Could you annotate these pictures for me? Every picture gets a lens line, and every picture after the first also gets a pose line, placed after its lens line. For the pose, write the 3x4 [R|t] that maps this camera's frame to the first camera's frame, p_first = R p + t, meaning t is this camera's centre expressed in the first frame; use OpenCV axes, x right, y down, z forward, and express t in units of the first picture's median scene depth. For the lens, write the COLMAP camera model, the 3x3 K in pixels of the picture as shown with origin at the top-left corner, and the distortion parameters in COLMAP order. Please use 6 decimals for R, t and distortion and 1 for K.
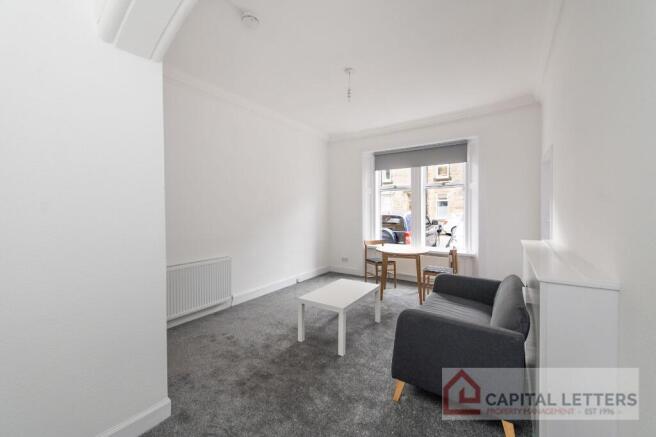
lens RADIAL K [[264.7, 0, 328.6], [0, 264.7, 210.8], [0, 0, 1]] dist [-0.000149, -0.000010]
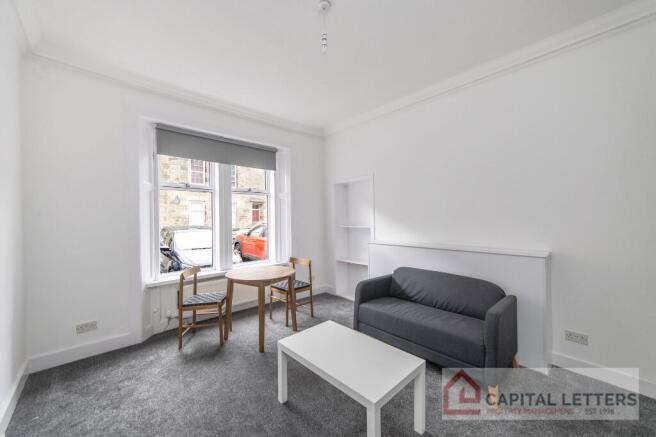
lens RADIAL K [[264.6, 0, 328.0], [0, 264.6, 218.5], [0, 0, 1]] dist [0.000094, 0.000001]
pose [[0.199475, -0.001462, 0.979902, -0.414412], [0.002002, 0.999997, 0.001084, -0.003711], [-0.979901, 0.001746, 0.199478, 0.604296]]
